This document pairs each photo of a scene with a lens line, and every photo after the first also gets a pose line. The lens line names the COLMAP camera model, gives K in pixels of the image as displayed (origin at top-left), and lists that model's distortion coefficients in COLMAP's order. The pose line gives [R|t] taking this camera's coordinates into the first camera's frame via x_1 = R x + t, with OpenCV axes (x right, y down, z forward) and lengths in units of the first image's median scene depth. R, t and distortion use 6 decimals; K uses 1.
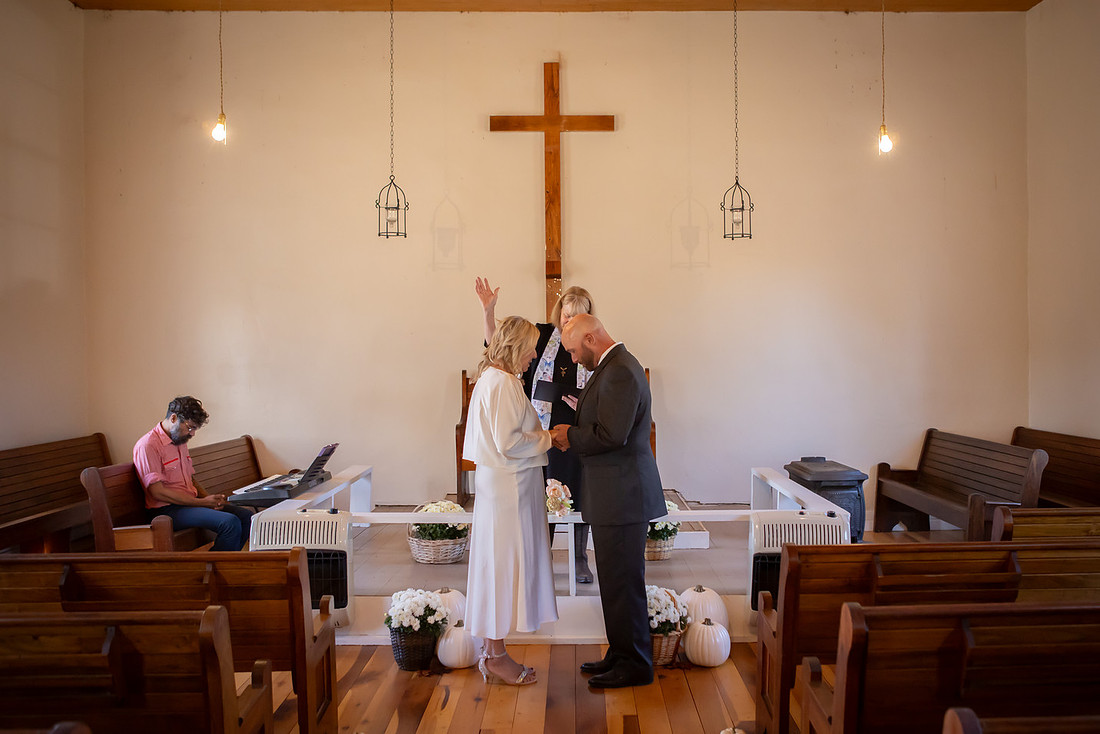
lens RADIAL K [[998.1, 0, 570.8], [0, 998.1, 369.6], [0, 0, 1]] dist [-0.007158, 0.003900]
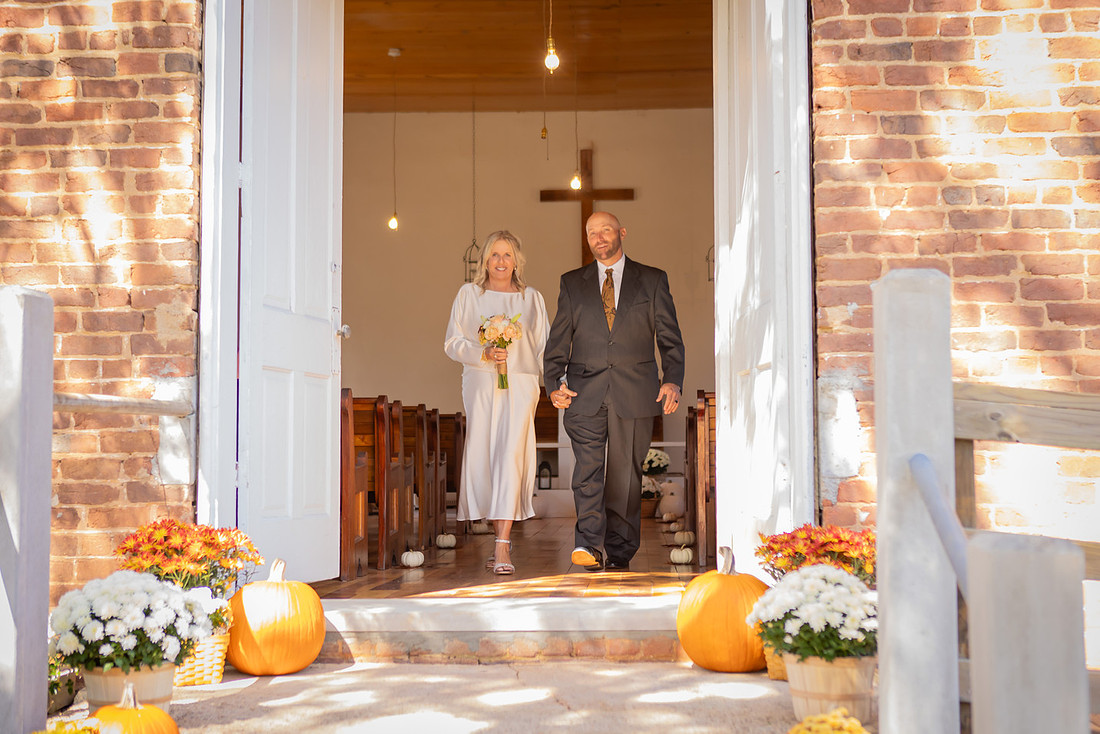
lens RADIAL K [[1623.1, 0, 550.0], [0, 1623.1, 367.0], [0, 0, 1]] dist [0.026968, 0.004365]
pose [[0.998901, -0.004377, -0.046661, 0.044449], [0.000909, 0.997252, -0.074083, 0.194319], [0.046857, 0.073959, 0.996160, -1.570842]]
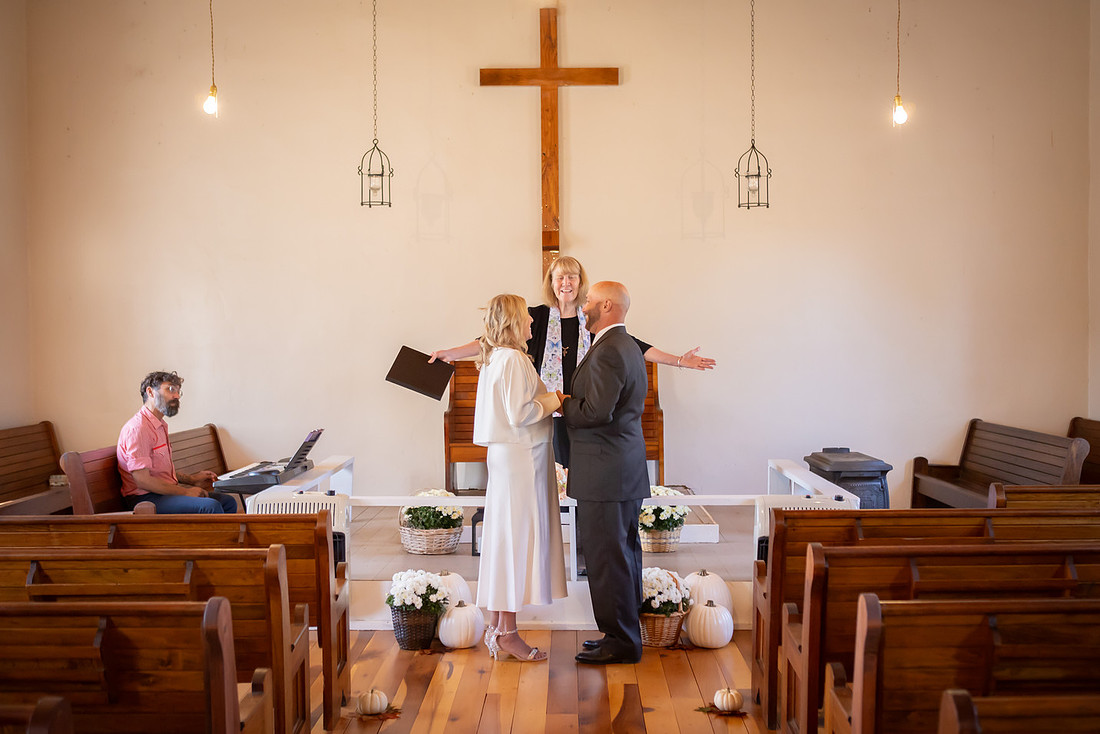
lens RADIAL K [[1284.0, 0, 548.6], [0, 1284.0, 383.5], [0, 0, 1]] dist [0.014632, -0.005620]
pose [[0.999921, 0.001616, -0.012483, -0.006302], [-0.001348, 0.999769, 0.021467, 0.005333], [0.012515, -0.021448, 0.999692, -0.222149]]
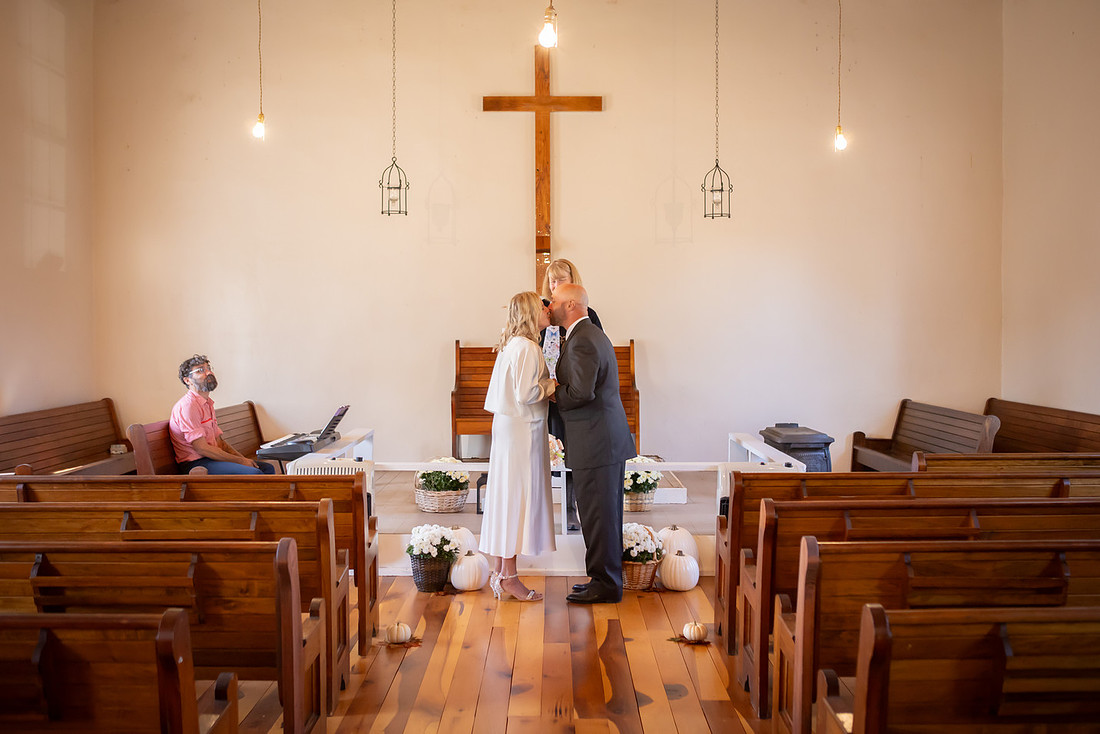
lens RADIAL K [[1142.6, 0, 550.0], [0, 1142.6, 367.0], [0, 0, 1]] dist [-0.008040, 0.000796]
pose [[0.999983, 0.005563, 0.001480, -0.015454], [-0.005593, 0.999763, 0.021057, 0.004306], [-0.001363, -0.021065, 0.999777, -0.277319]]
